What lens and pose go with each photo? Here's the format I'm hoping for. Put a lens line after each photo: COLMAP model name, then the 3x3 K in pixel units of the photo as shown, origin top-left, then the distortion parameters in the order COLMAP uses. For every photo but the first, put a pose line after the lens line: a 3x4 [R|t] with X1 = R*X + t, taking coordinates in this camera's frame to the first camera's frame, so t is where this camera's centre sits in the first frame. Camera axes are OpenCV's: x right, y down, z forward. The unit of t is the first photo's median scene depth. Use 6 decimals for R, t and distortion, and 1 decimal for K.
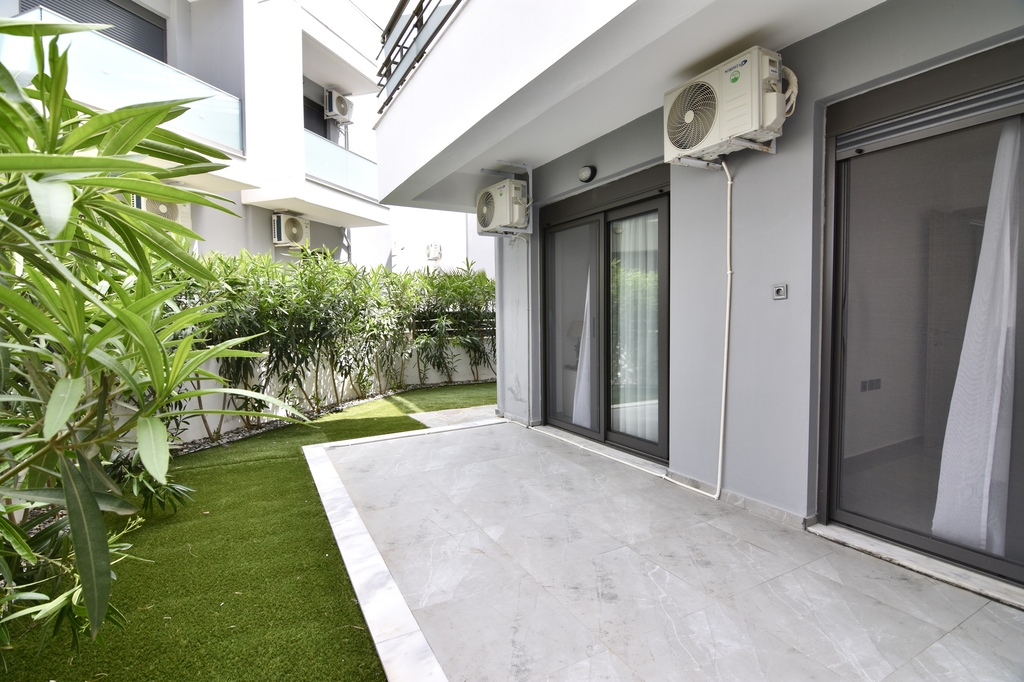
lens RADIAL K [[490.8, 0, 513.0], [0, 490.8, 337.4], [0, 0, 1]] dist [-0.000412, -0.014234]
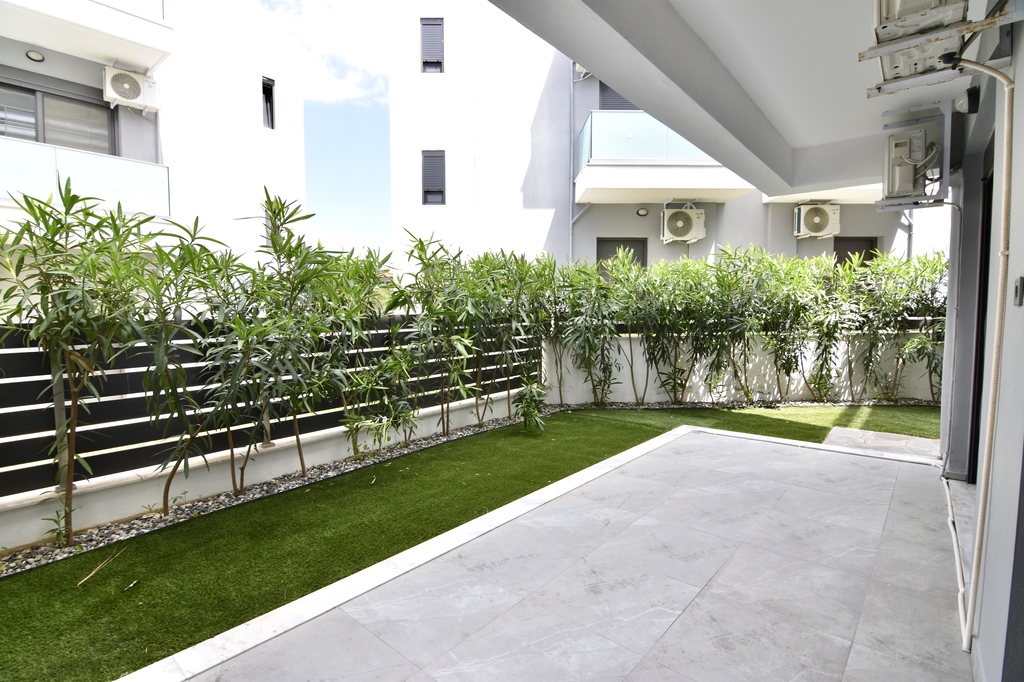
lens RADIAL K [[490.8, 0, 513.0], [0, 490.8, 337.4], [0, 0, 1]] dist [-0.000412, -0.014234]
pose [[0.365779, 0.068485, -0.928179, 0.559511], [-0.044685, 0.997431, 0.055985, -0.035531], [0.929628, 0.020998, 0.367900, 0.223337]]
